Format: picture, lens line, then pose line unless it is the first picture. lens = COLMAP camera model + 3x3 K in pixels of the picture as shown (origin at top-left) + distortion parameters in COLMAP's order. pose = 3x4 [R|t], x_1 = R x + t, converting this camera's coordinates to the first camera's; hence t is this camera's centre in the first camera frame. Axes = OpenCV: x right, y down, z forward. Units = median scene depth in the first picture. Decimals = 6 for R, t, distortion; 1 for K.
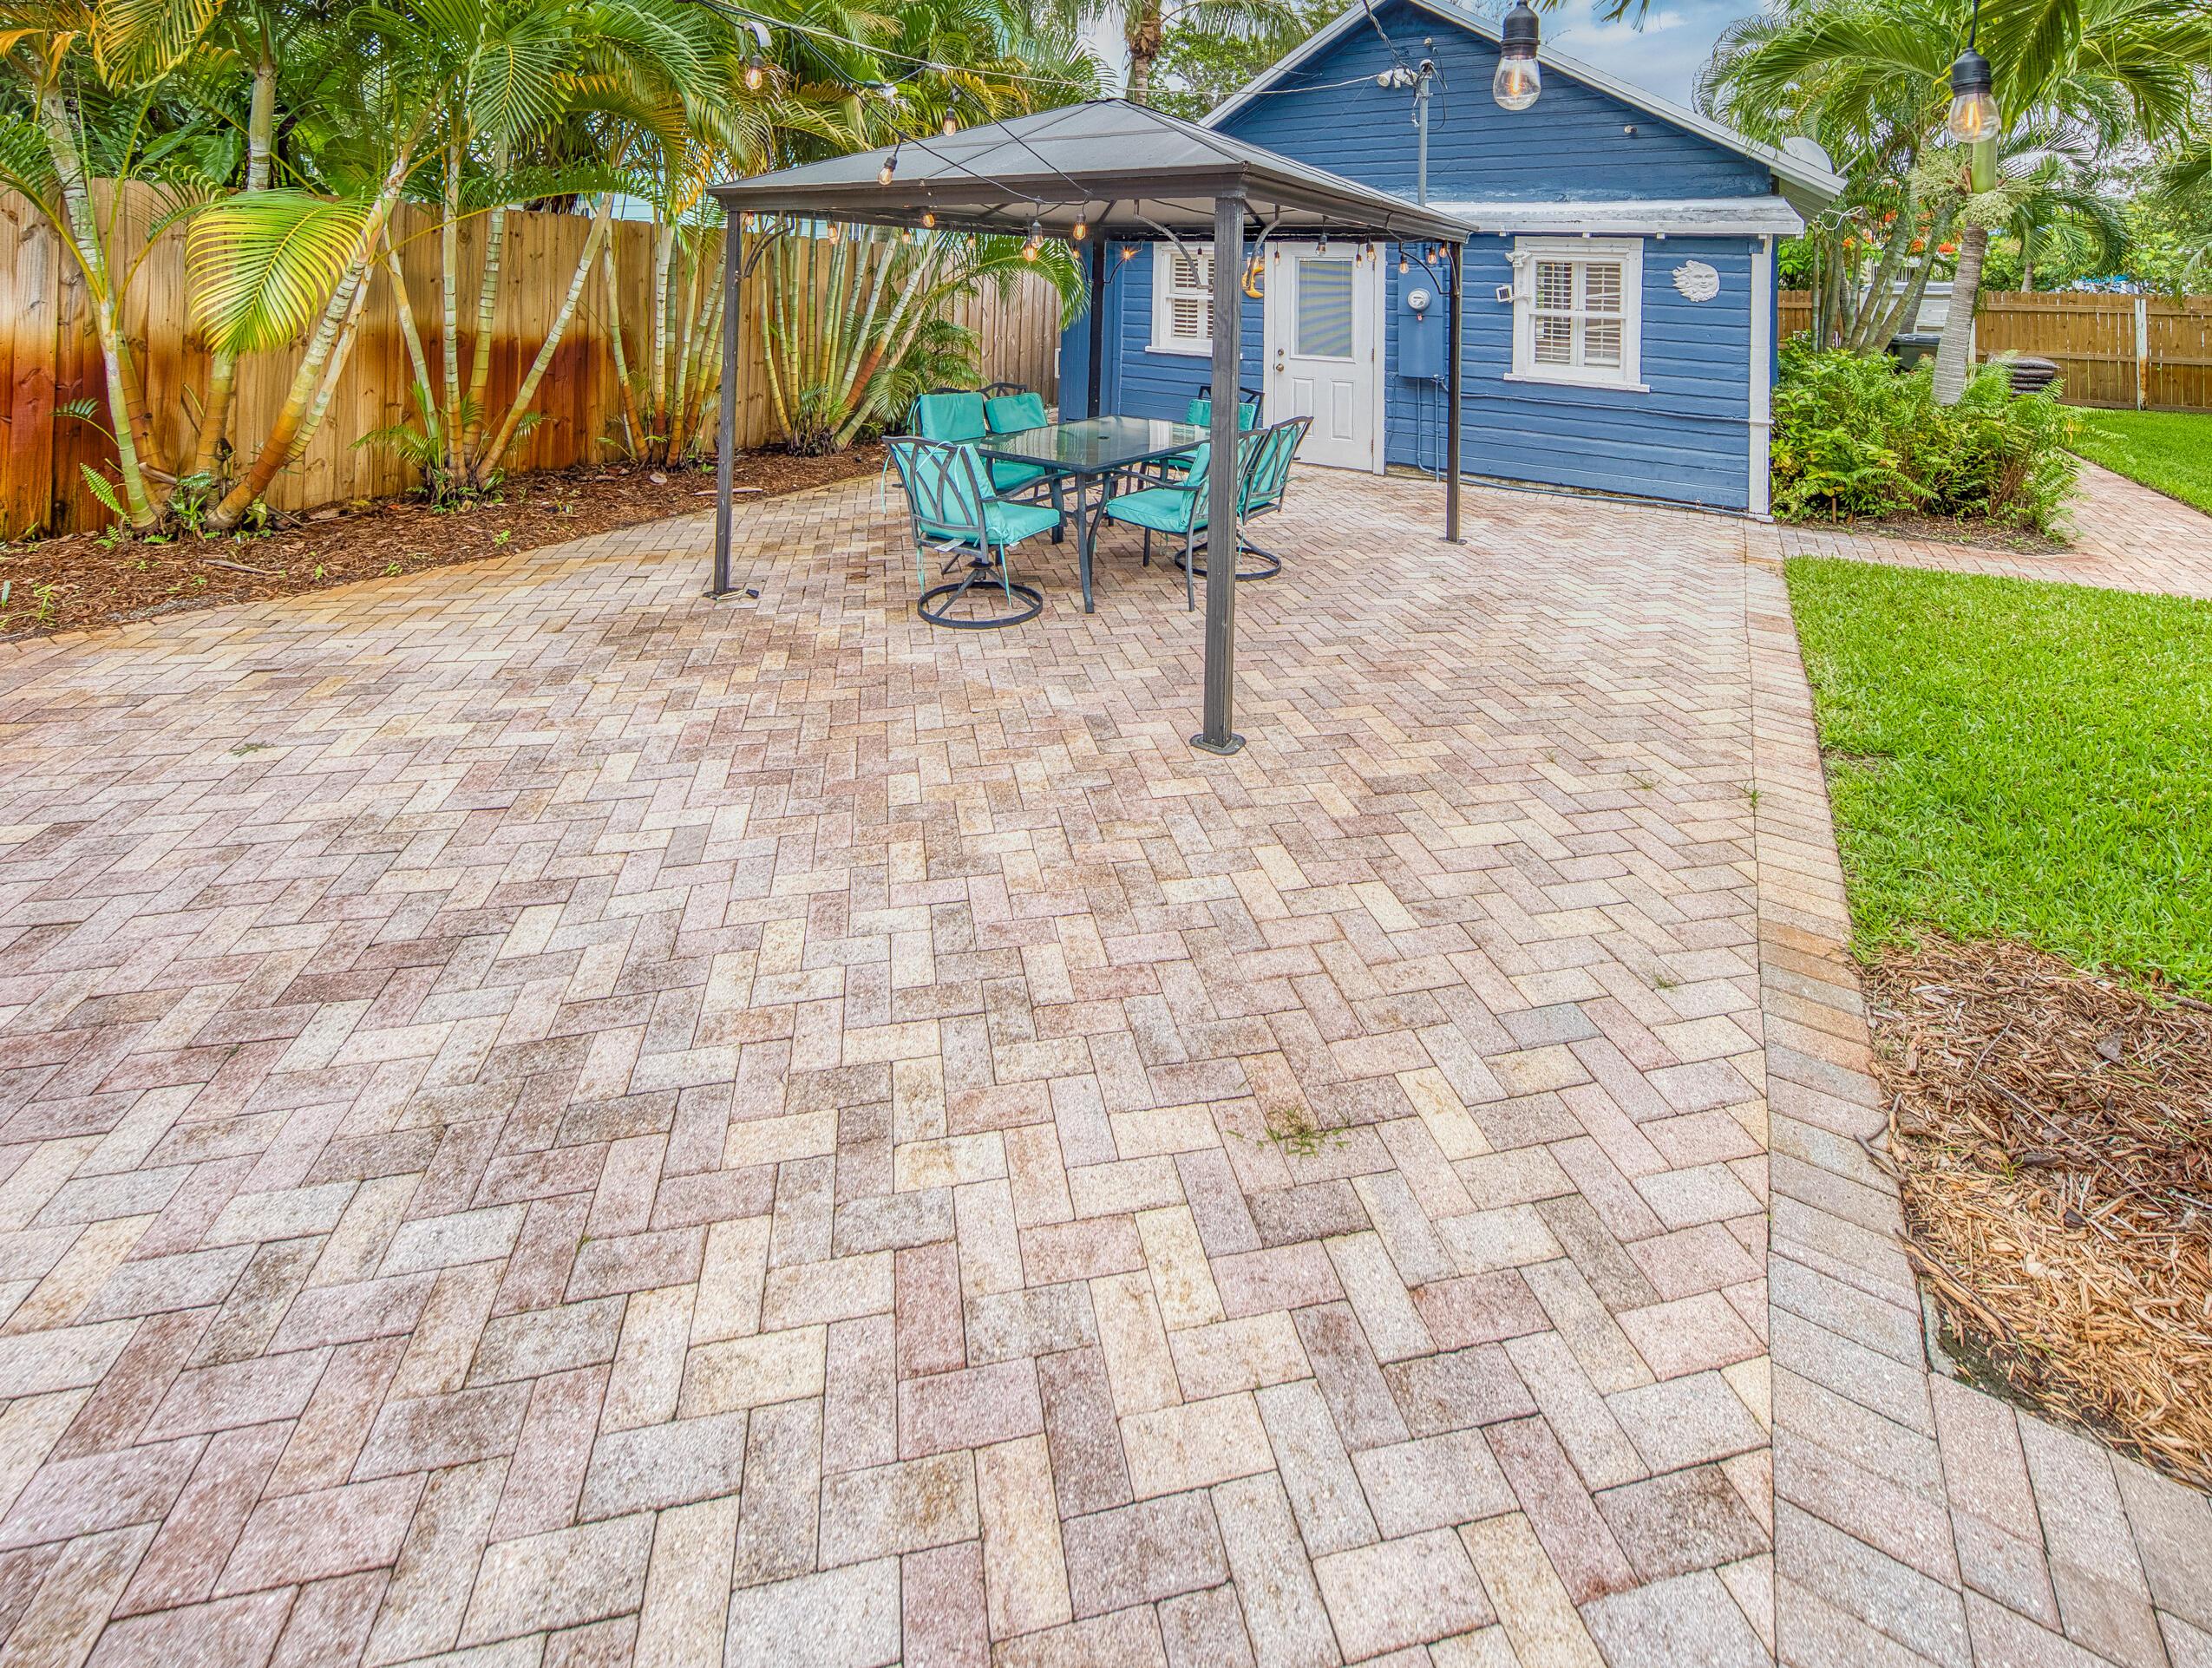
lens RADIAL K [[926.4, 0, 1106.0], [0, 926.4, 834.0], [0, 0, 1]] dist [0.016830, 0.000401]
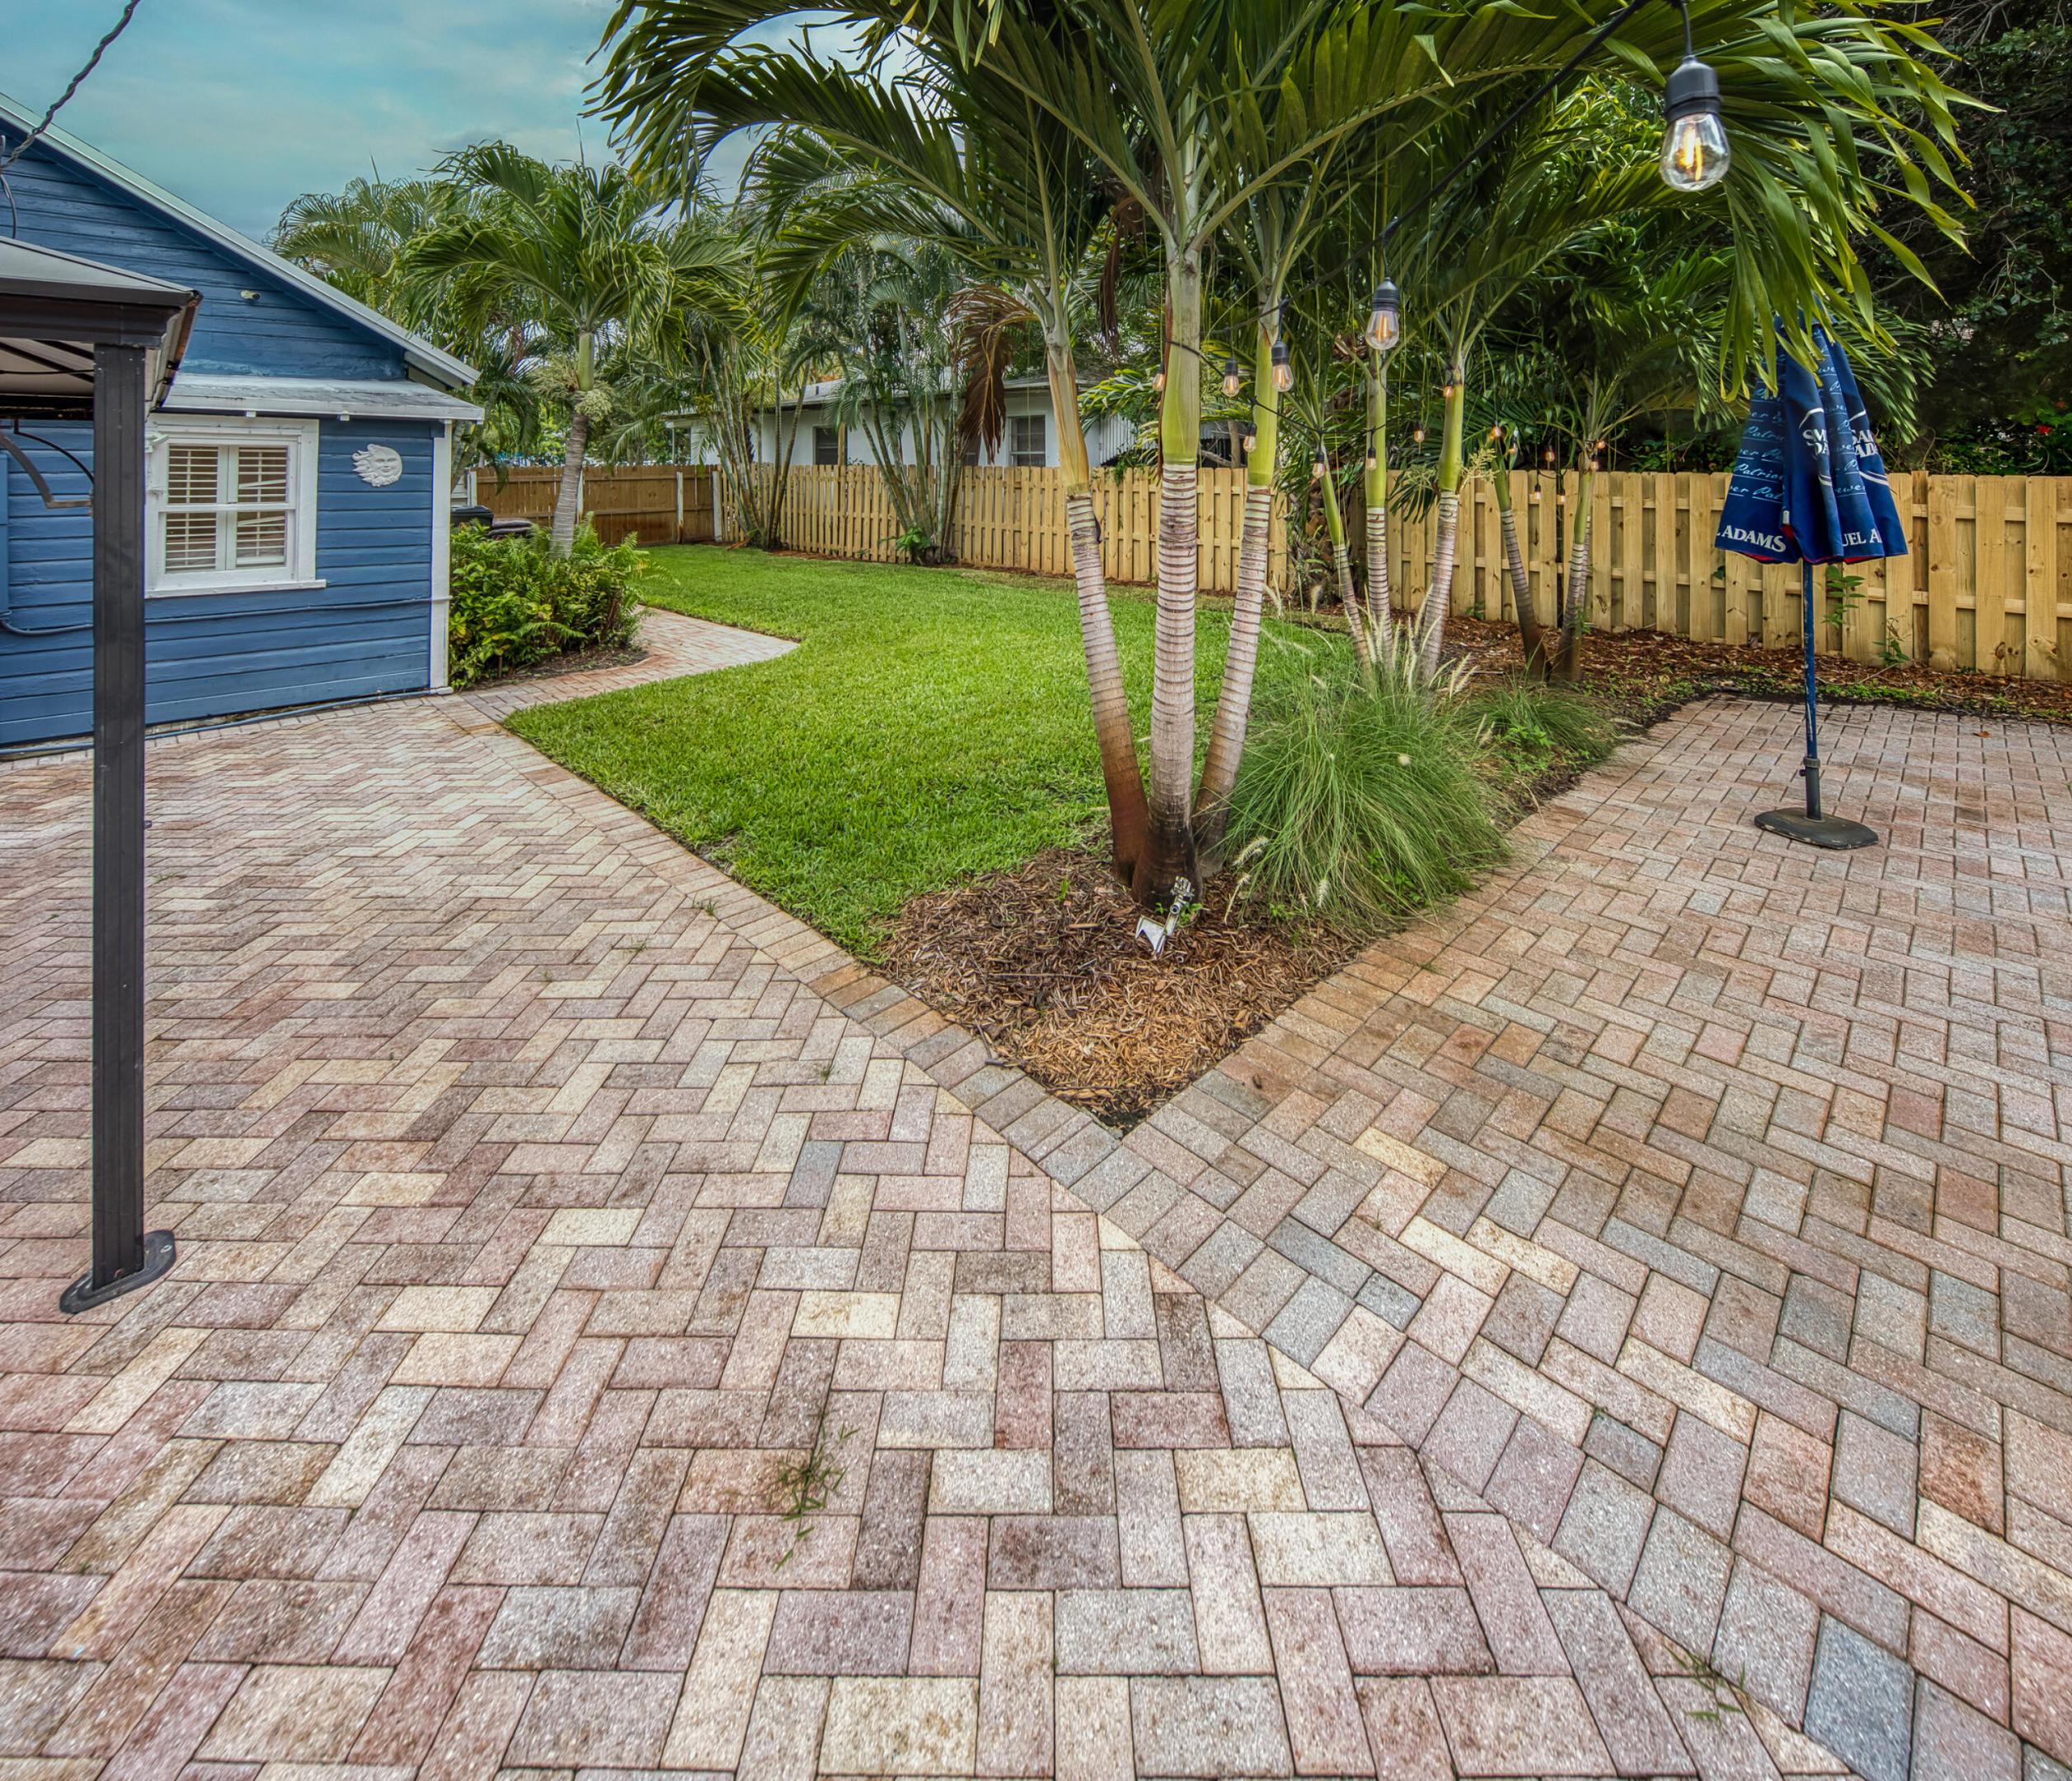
lens RADIAL K [[1007.6, 0, 1036.0], [0, 1007.6, 890.5], [0, 0, 1]] dist [0.005630, 0.000727]
pose [[0.130218, -0.415083, 0.900416, -0.286378], [0.523879, 0.799832, 0.292951, -0.195443], [-0.841780, 0.433562, 0.321605, 0.302033]]
